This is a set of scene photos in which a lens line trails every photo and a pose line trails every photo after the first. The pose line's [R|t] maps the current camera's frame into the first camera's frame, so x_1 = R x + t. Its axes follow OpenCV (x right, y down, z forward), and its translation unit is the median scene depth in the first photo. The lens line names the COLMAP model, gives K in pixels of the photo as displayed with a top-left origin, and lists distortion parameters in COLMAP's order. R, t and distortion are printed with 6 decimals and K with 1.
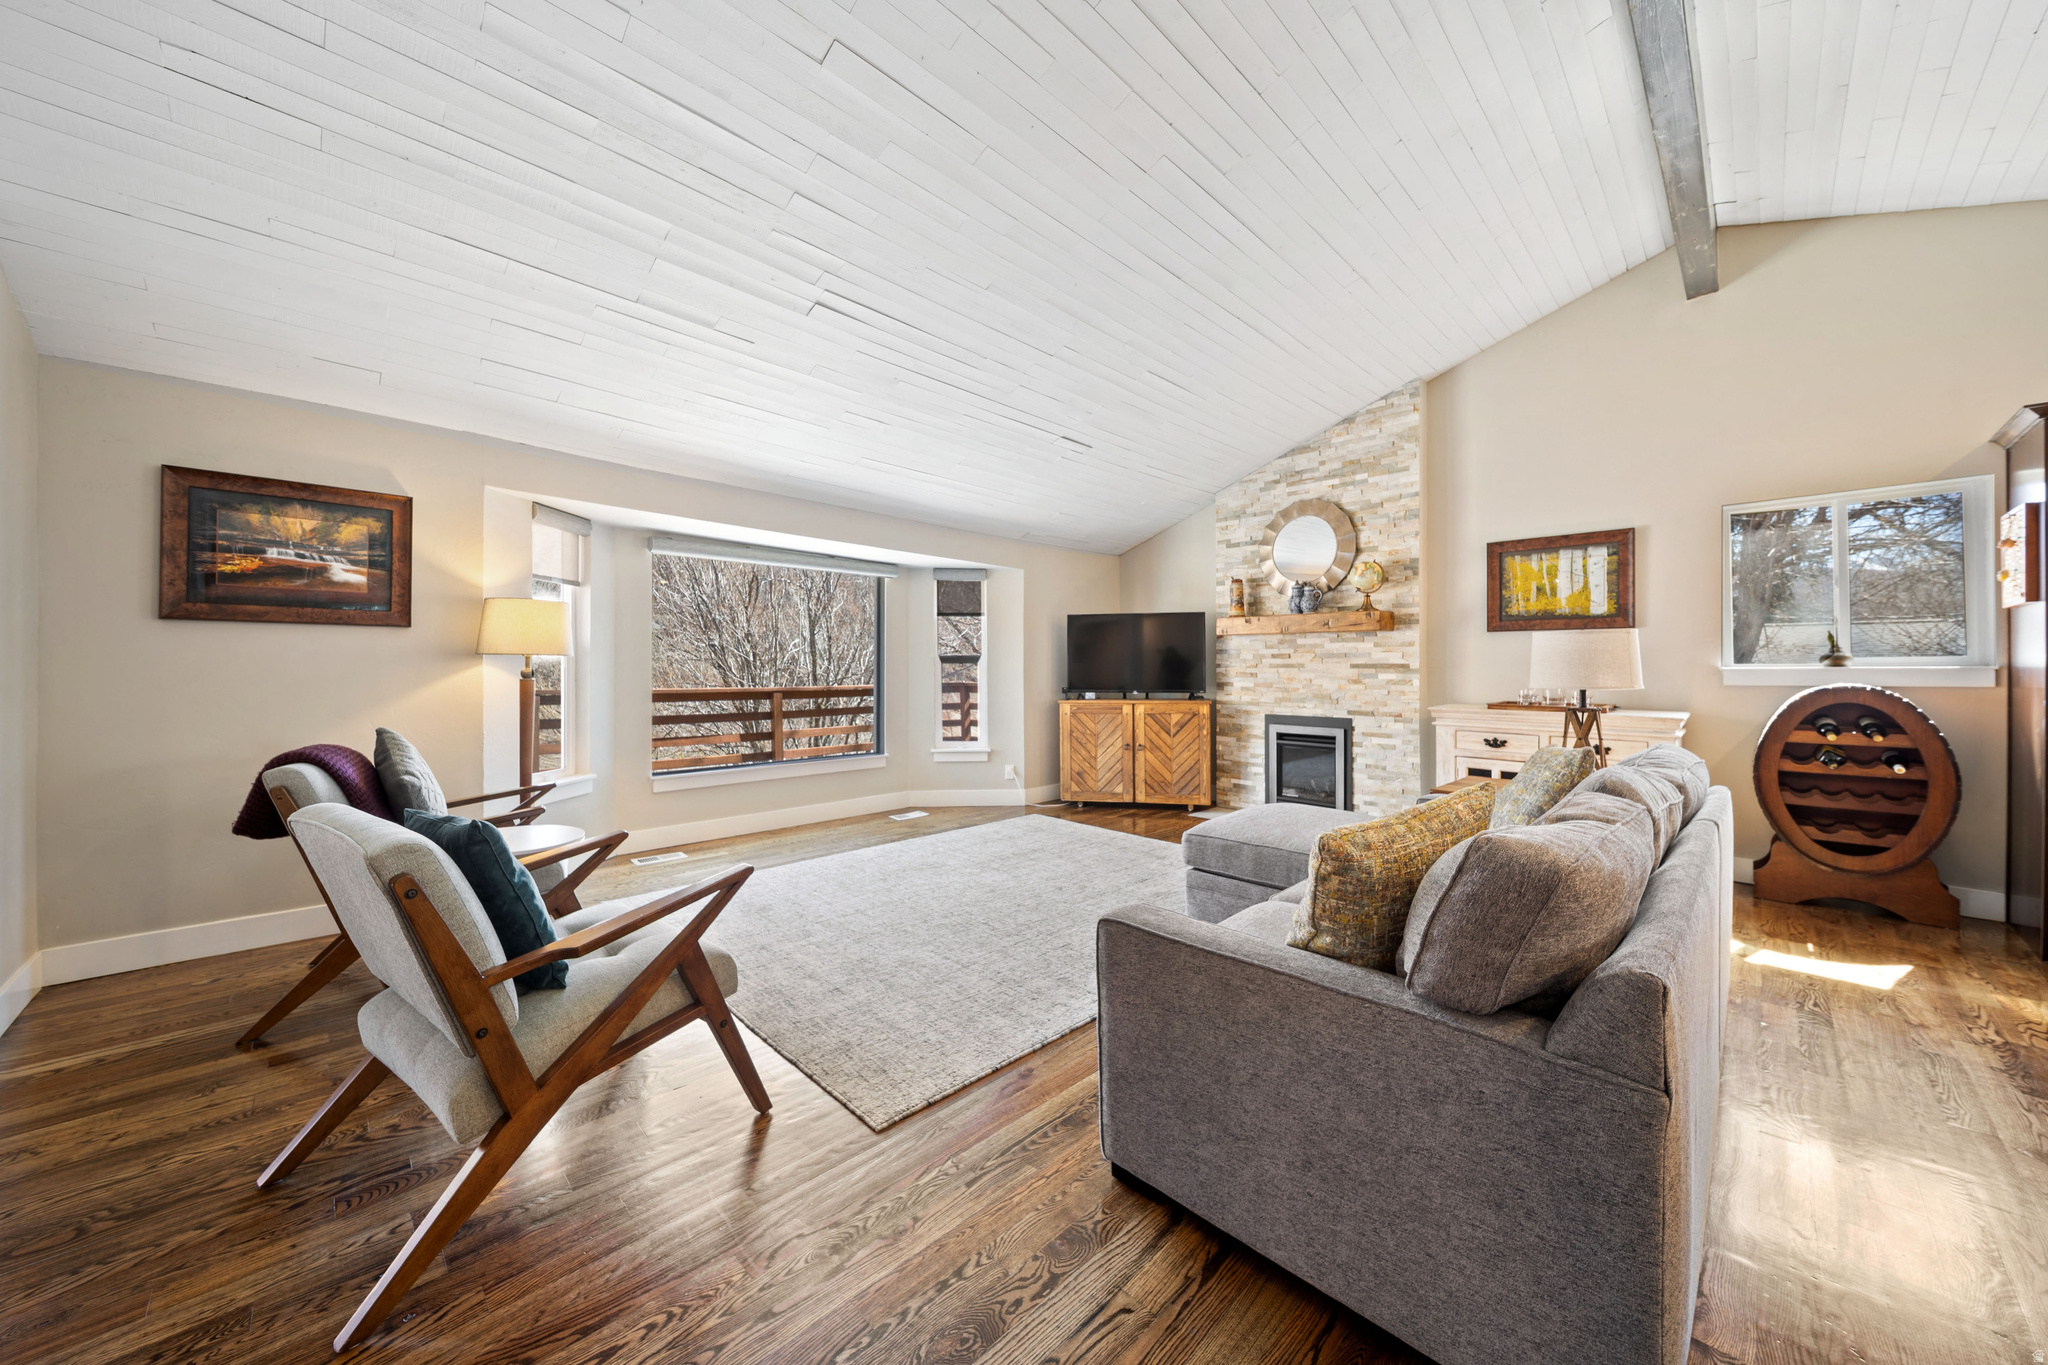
lens RADIAL K [[723.4, 0, 1012.2], [0, 723.4, 665.5], [0, 0, 1]] dist [-0.001152, -0.000232]
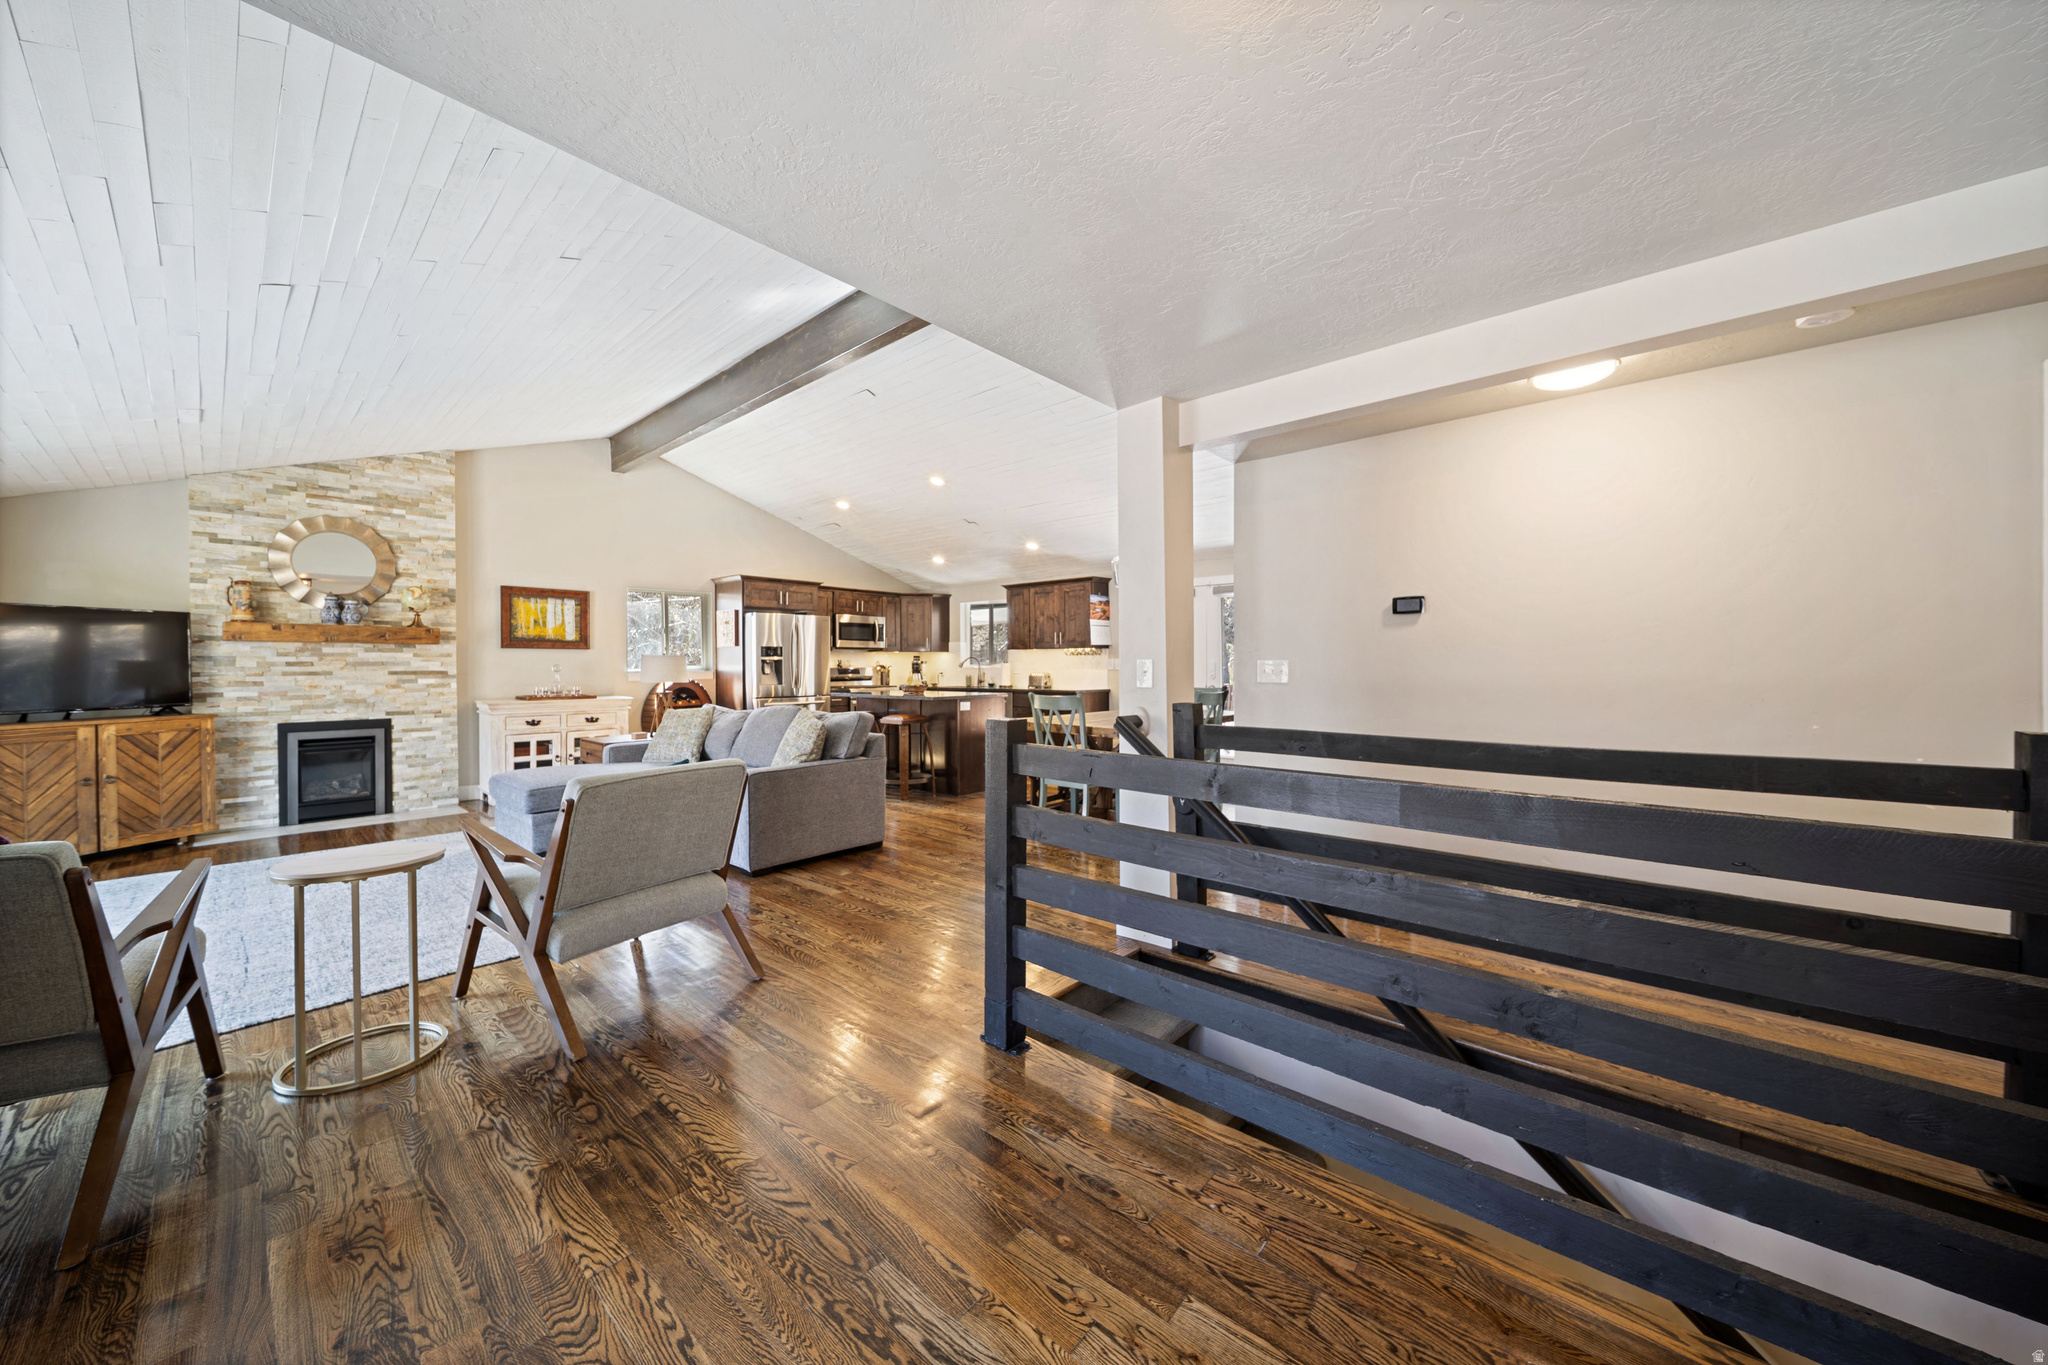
lens RADIAL K [[720.1, 0, 1022.5], [0, 720.1, 670.9], [0, 0, 1]] dist [-0.002084, -0.000677]
pose [[-0.079669, -0.006477, 0.996800, -0.911944], [0.004651, 0.999966, 0.006869, -0.006975], [-0.996811, 0.005183, -0.079636, 0.101242]]
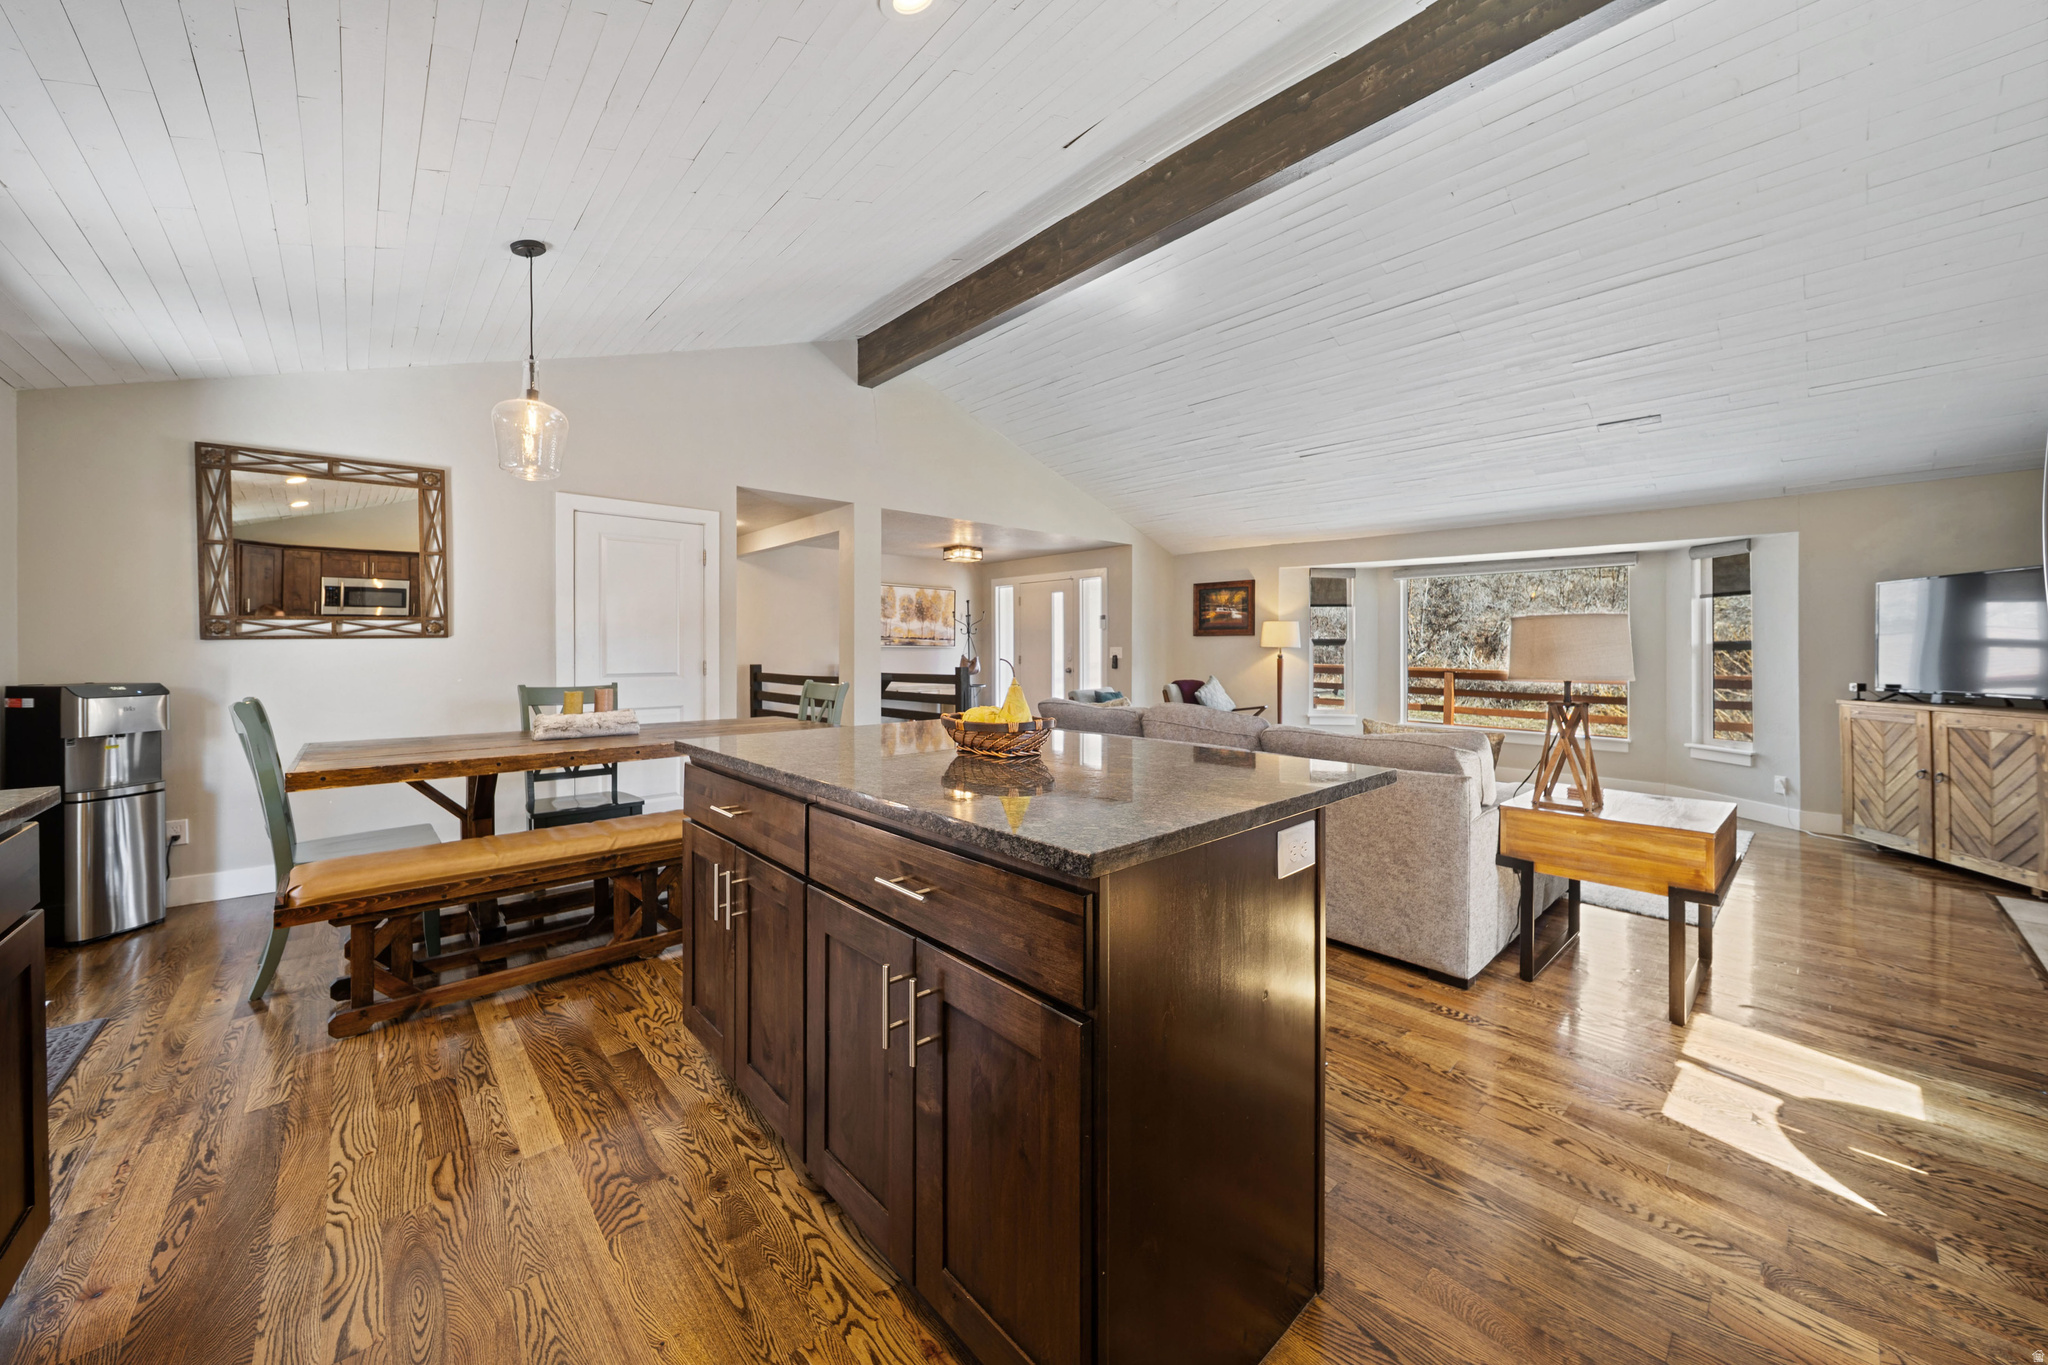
lens RADIAL K [[734.3, 0, 1018.3], [0, 734.3, 651.9], [0, 0, 1]] dist [0.000252, -0.000913]
pose [[-0.033267, 0.001646, -0.999445, 1.179413], [0.000279, 0.999999, 0.001638, -0.003660], [0.999446, -0.000224, -0.033267, 0.244170]]
